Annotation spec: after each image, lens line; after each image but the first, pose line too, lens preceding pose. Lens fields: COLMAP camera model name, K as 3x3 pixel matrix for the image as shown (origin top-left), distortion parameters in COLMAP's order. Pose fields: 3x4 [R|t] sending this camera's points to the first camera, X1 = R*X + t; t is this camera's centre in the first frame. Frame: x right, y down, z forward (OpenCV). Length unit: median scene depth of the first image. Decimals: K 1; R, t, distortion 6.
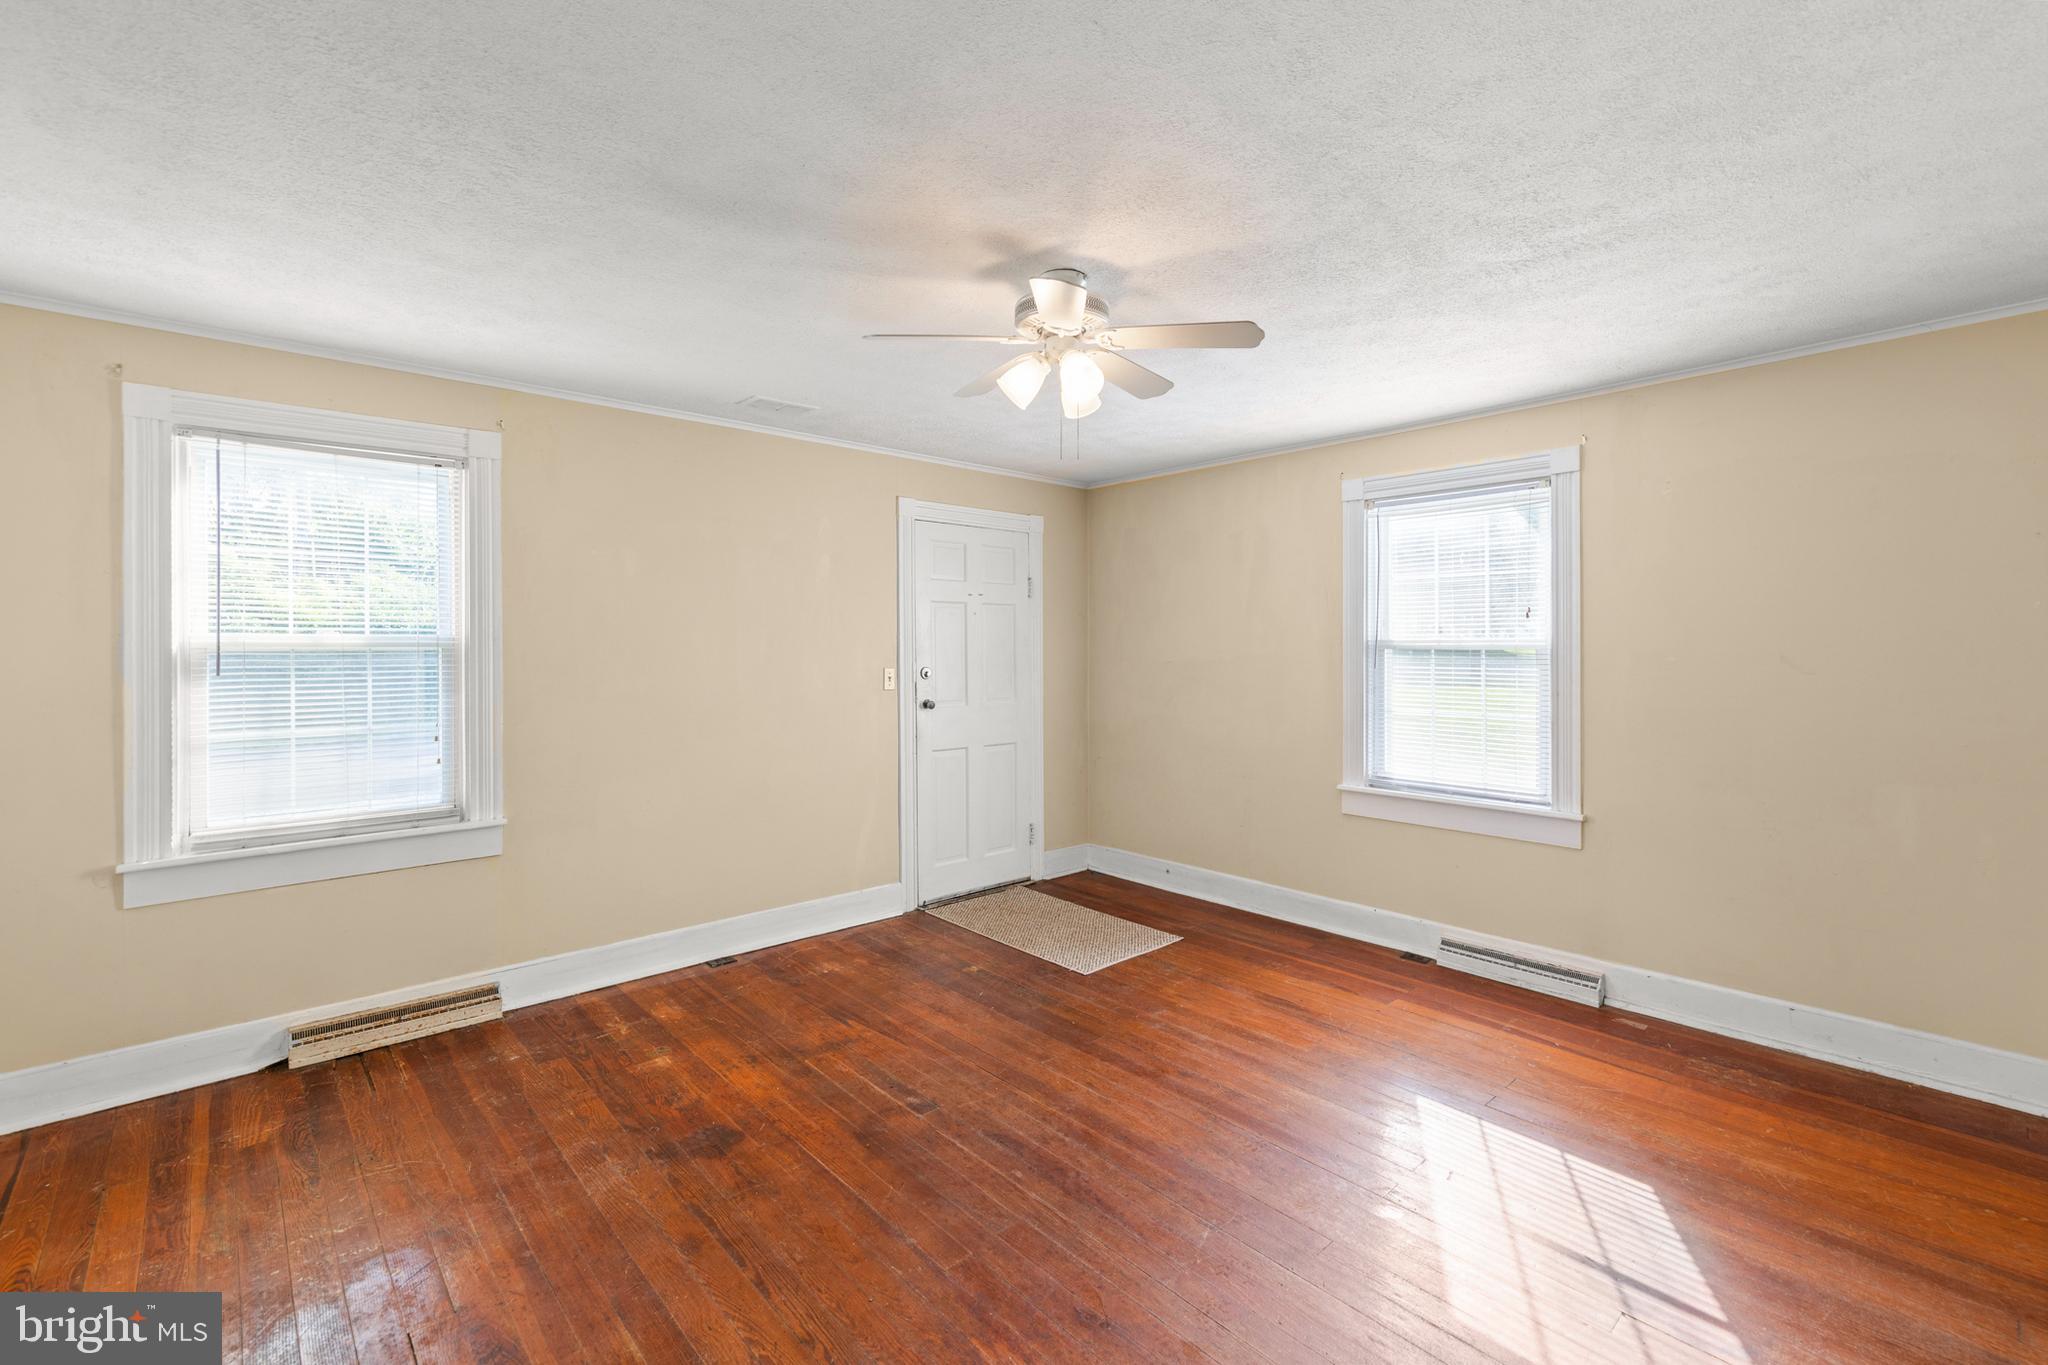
lens RADIAL K [[894.8, 0, 1020.1], [0, 894.8, 649.6], [0, 0, 1]] dist [0.009285, -0.000044]
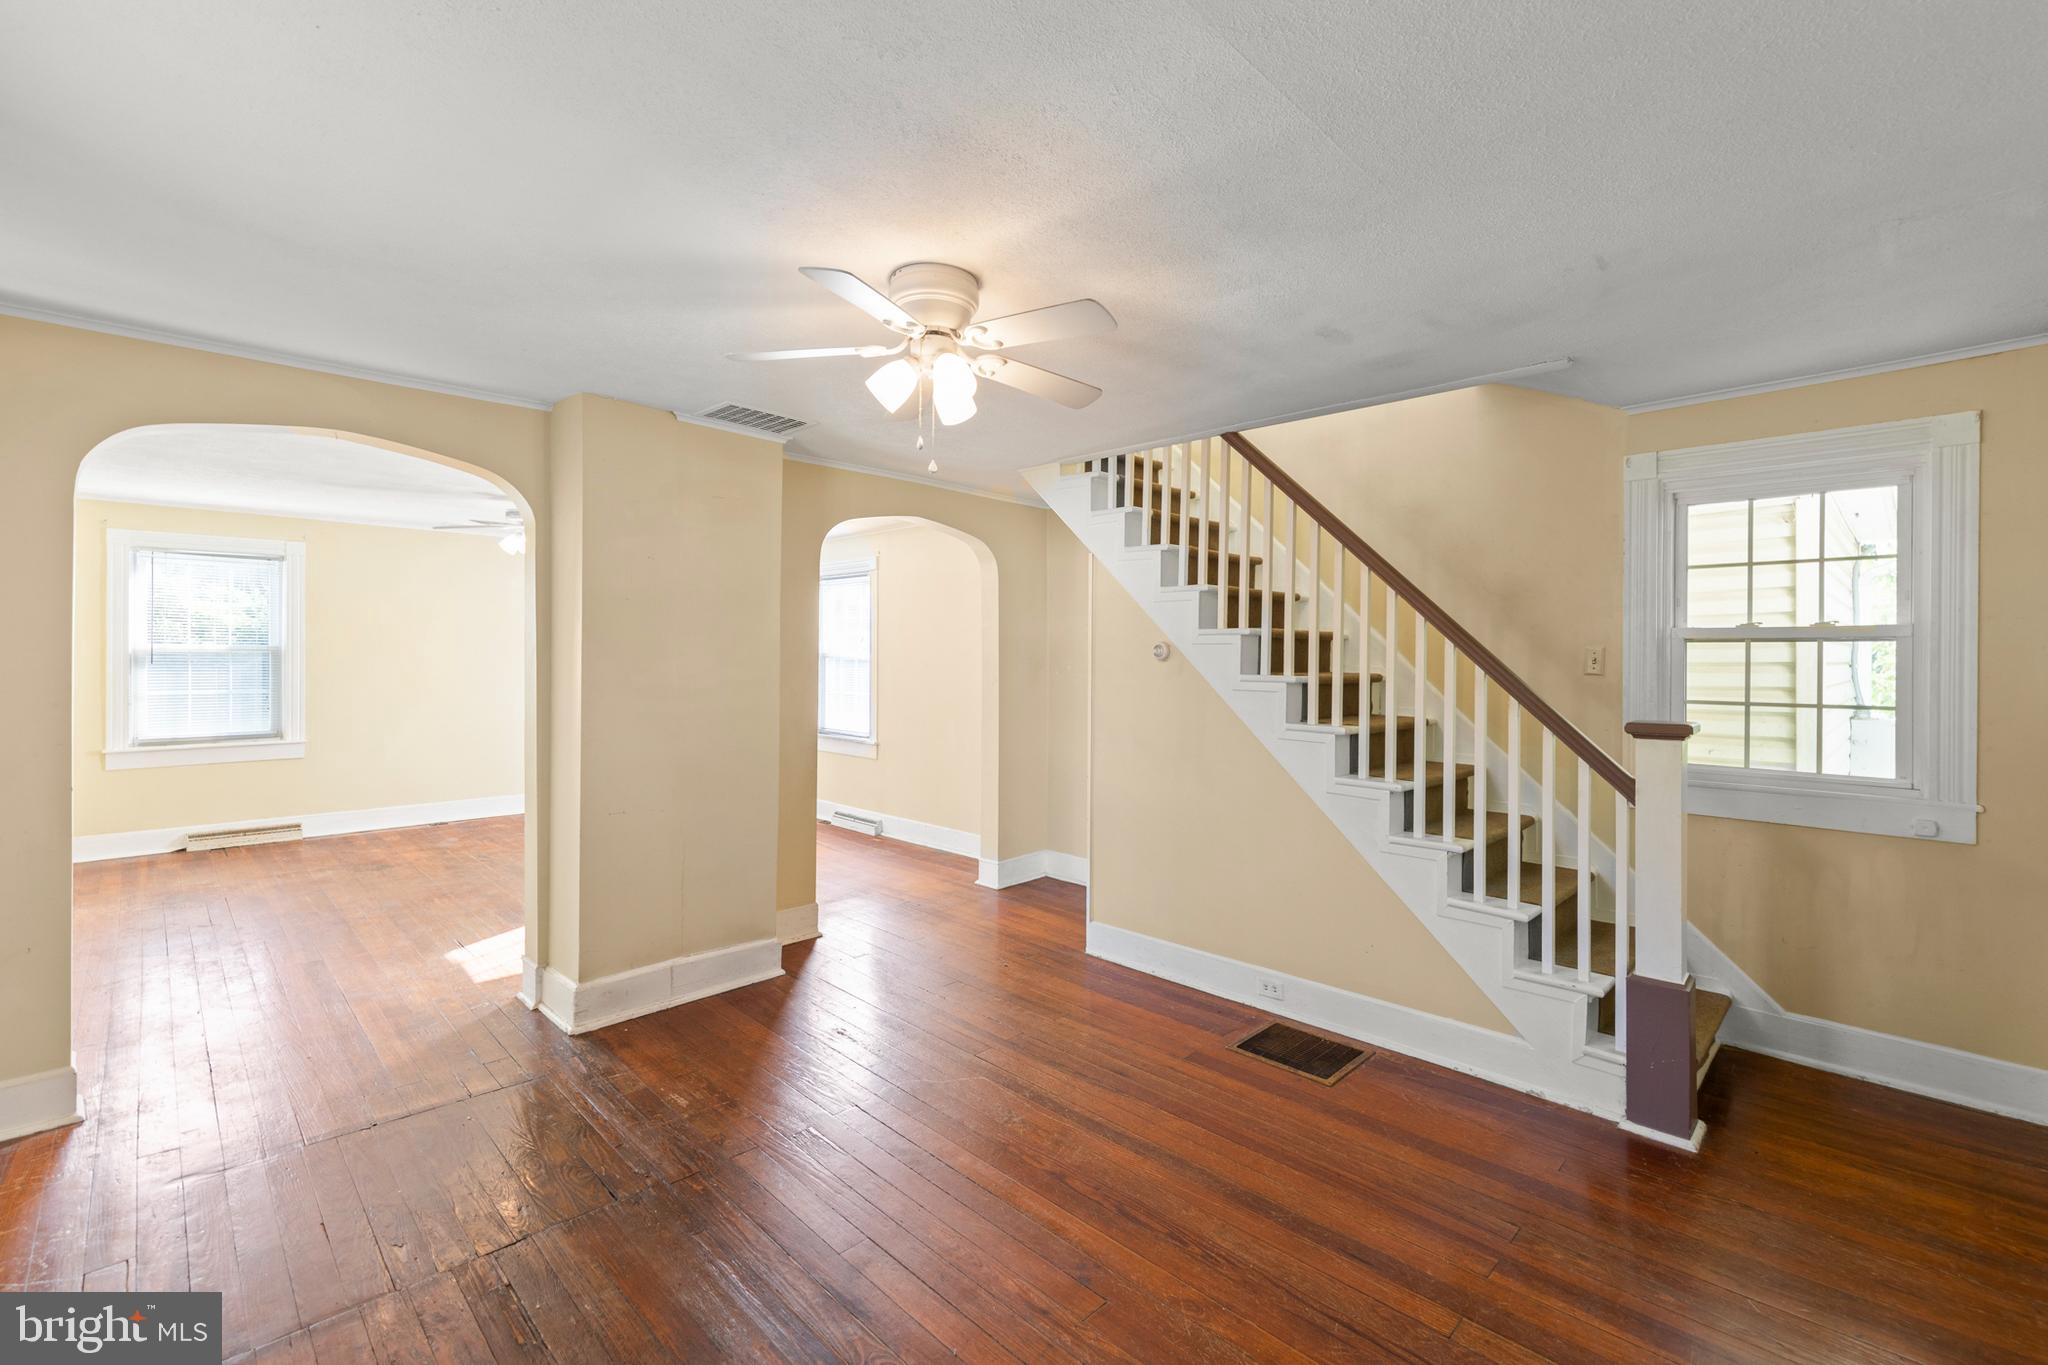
lens RADIAL K [[868.4, 0, 1026.8], [0, 868.4, 661.4], [0, 0, 1]] dist [0.004102, -0.000100]
pose [[0.997852, 0.011296, 0.064522, 0.925641], [-0.011545, 0.999927, 0.003484, -0.006394], [-0.064478, -0.004221, 0.997910, -1.058393]]
